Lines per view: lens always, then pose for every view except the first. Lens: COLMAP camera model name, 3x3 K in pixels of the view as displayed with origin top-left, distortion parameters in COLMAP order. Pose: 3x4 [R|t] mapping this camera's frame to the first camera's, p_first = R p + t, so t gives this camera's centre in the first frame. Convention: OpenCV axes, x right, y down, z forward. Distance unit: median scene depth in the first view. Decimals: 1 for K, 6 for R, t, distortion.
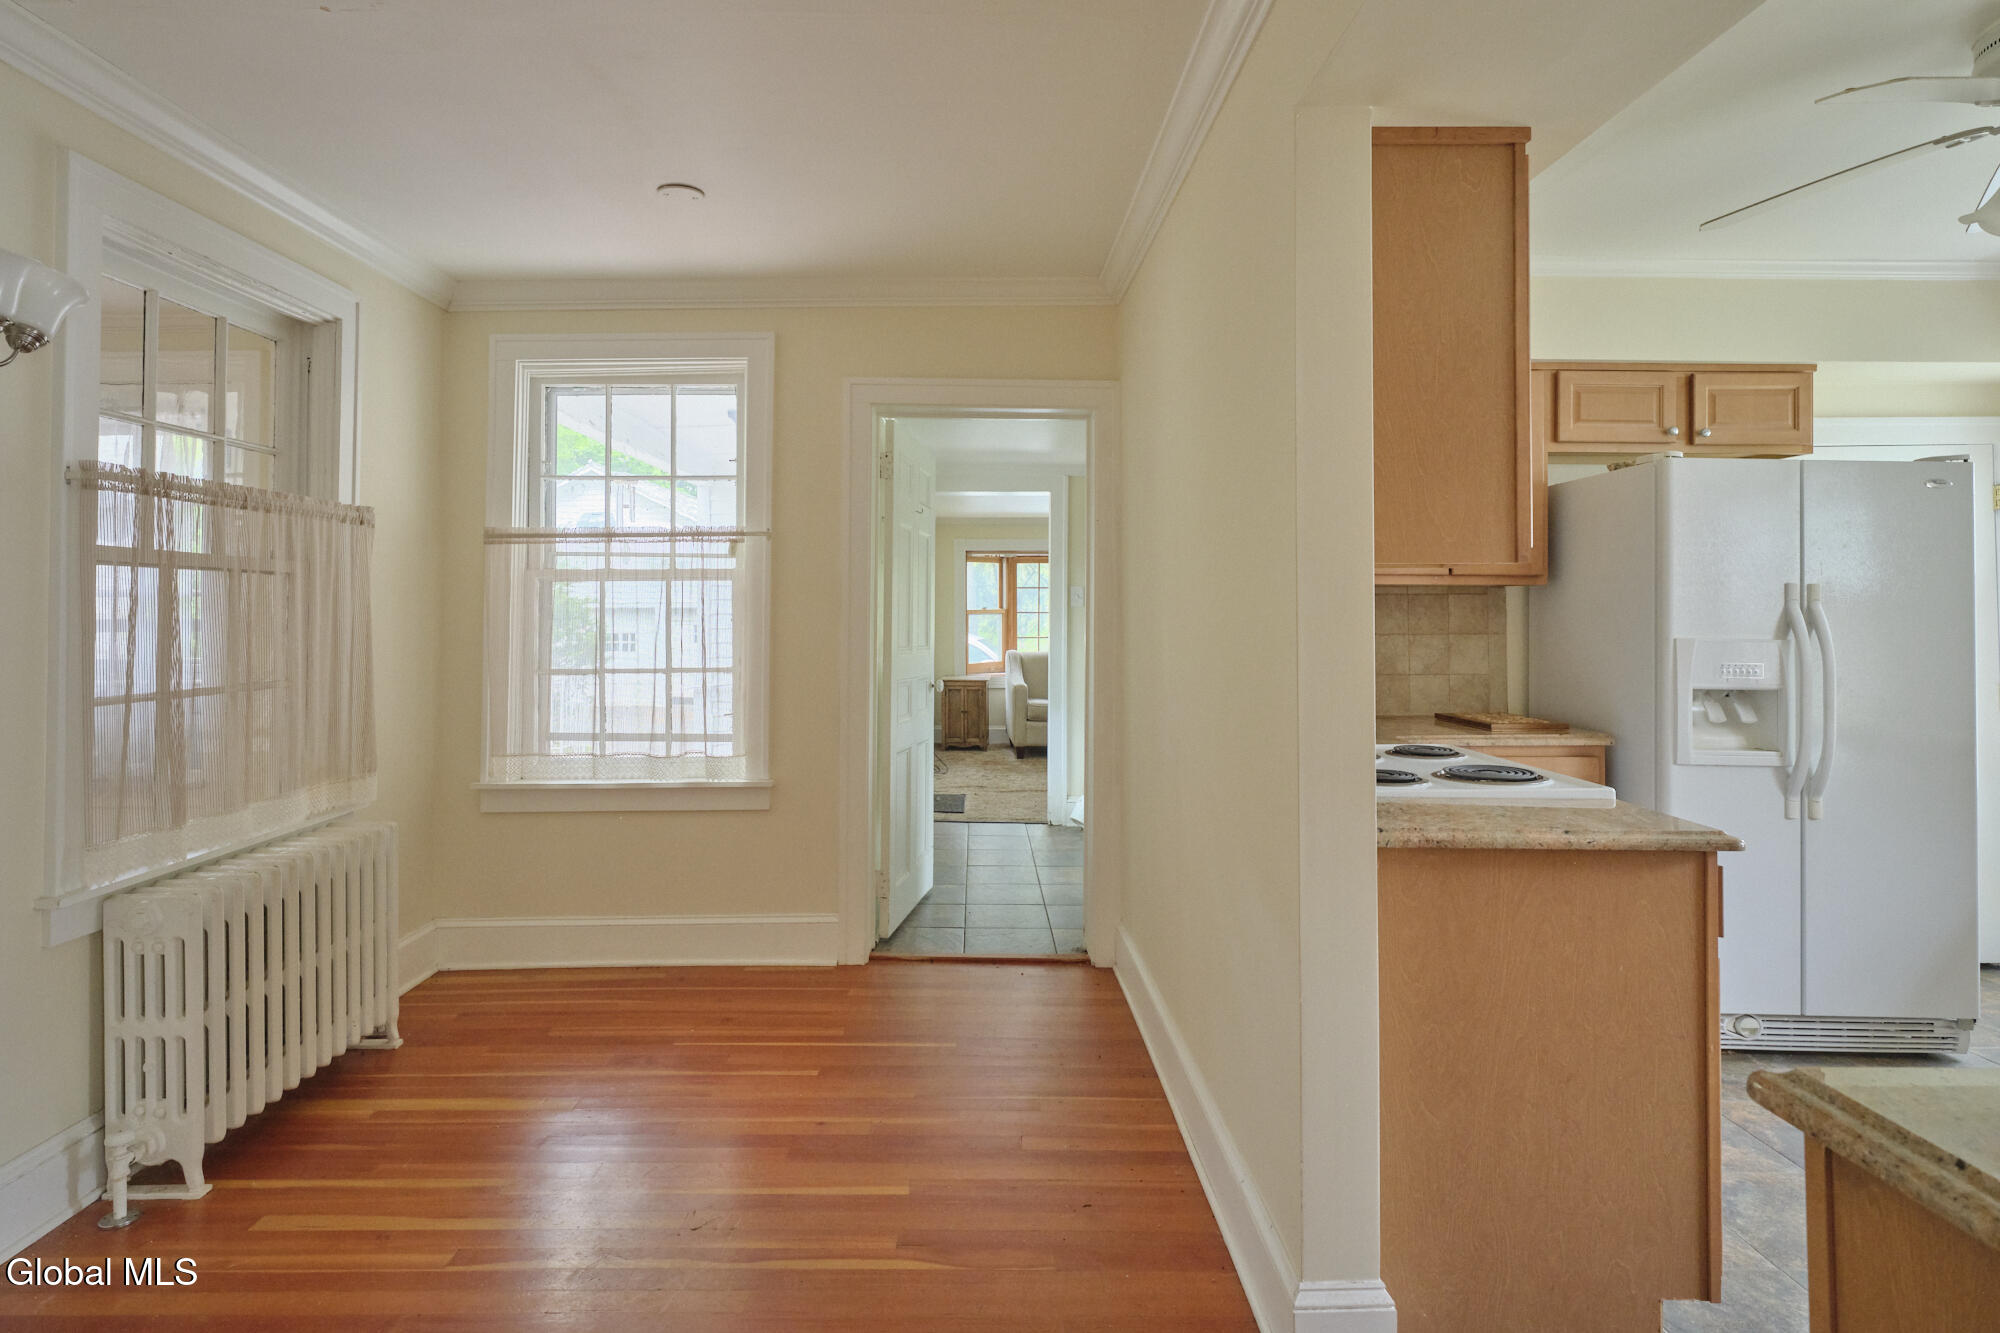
lens RADIAL K [[992.2, 0, 989.3], [0, 992.2, 603.1], [0, 0, 1]] dist [-0.001302, -0.000498]
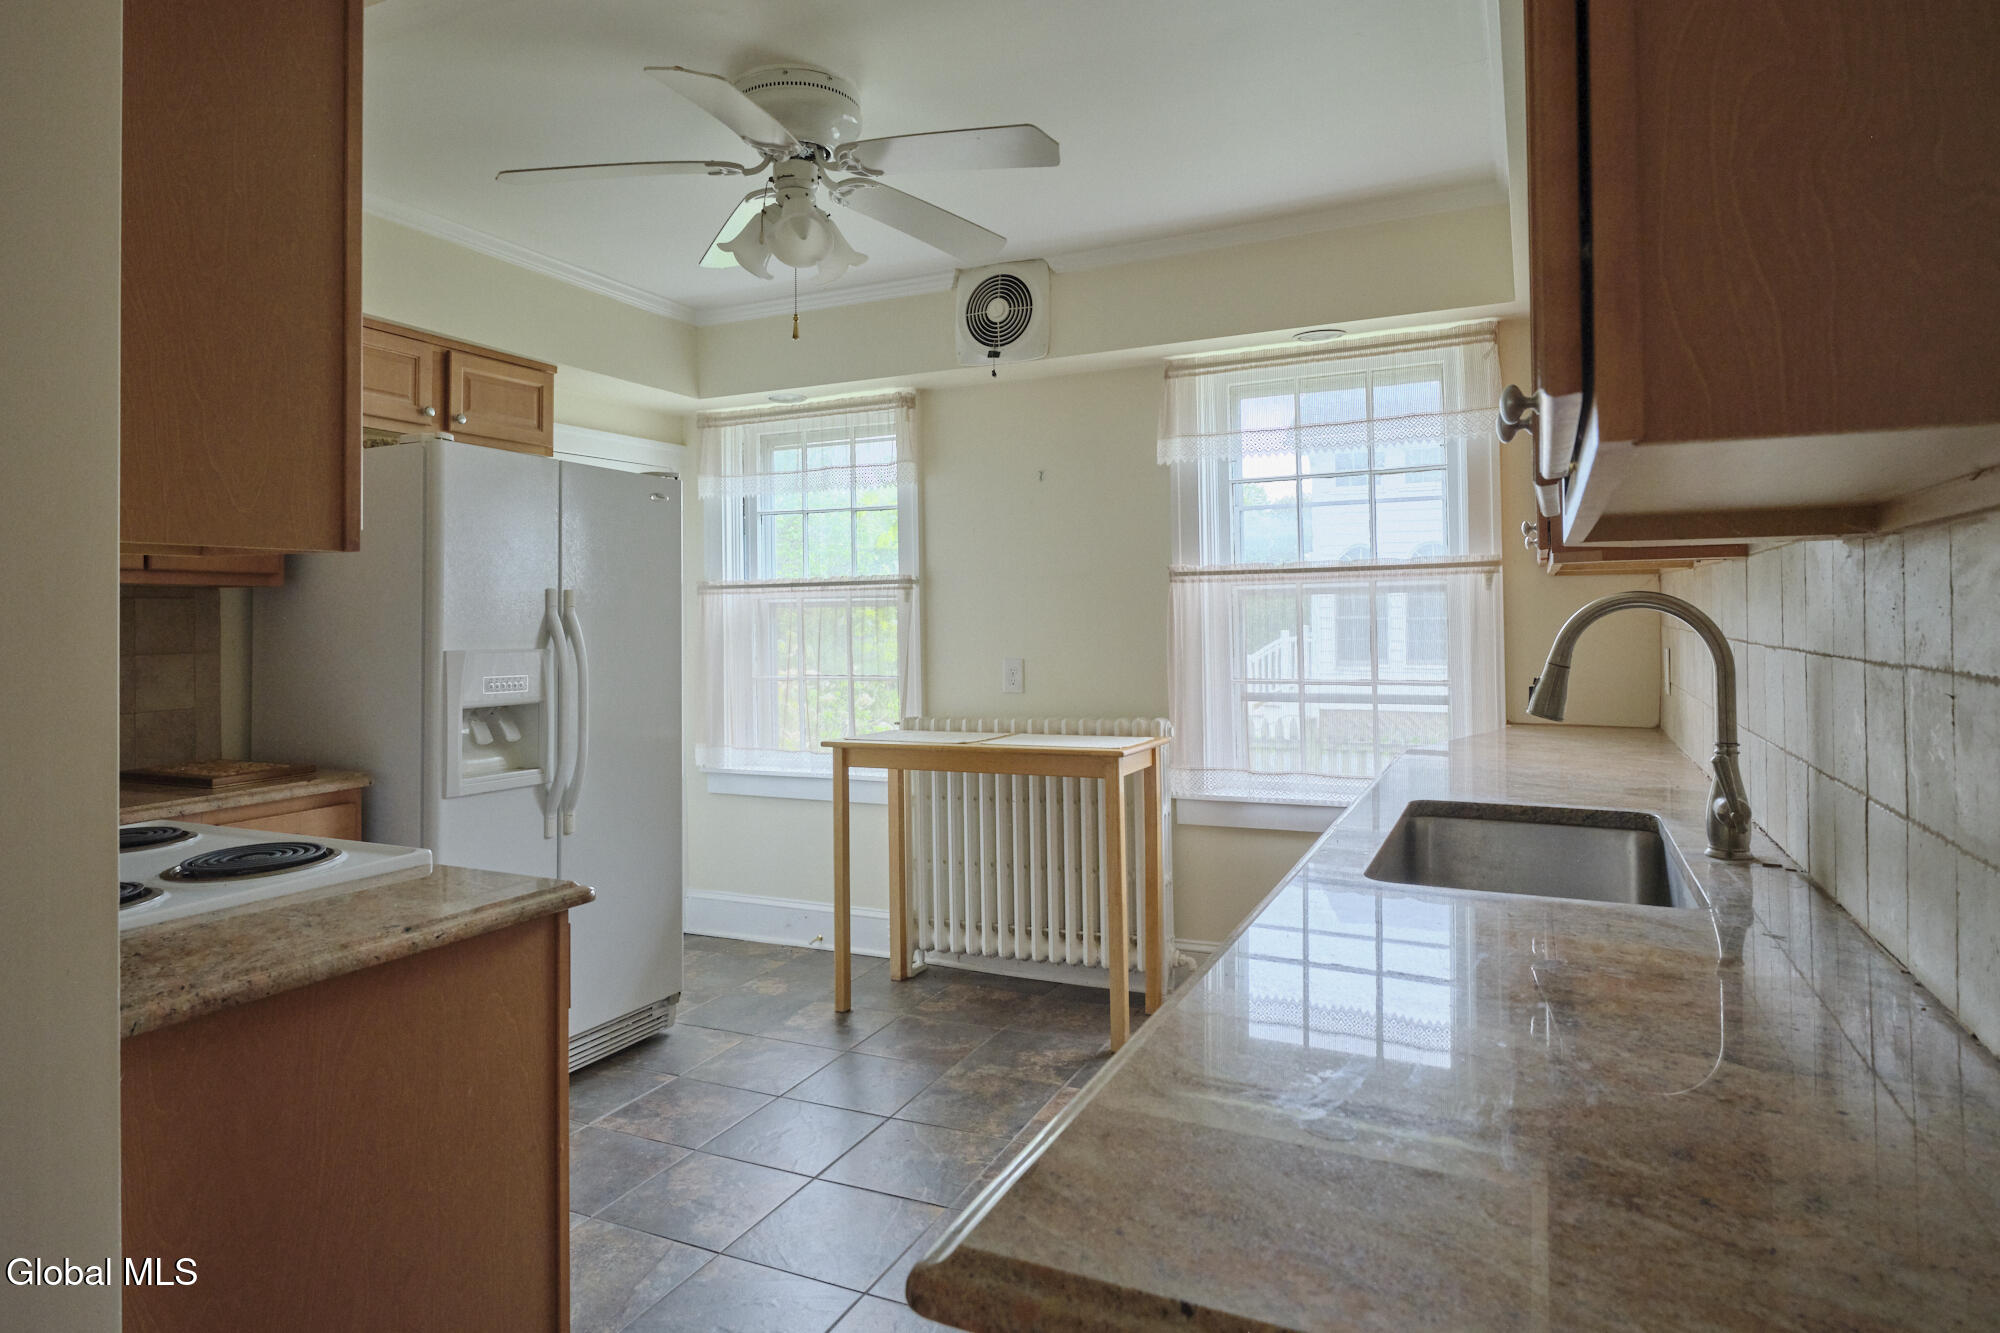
lens RADIAL K [[1154.7, 0, 993.0], [0, 1154.7, 594.3], [0, 0, 1]] dist [-0.001185, -0.000475]
pose [[0.448223, 0.011050, 0.893853, 0.011855], [0.001056, 0.999916, -0.012891, -0.000268], [-0.893921, 0.006722, 0.448174, 0.126564]]
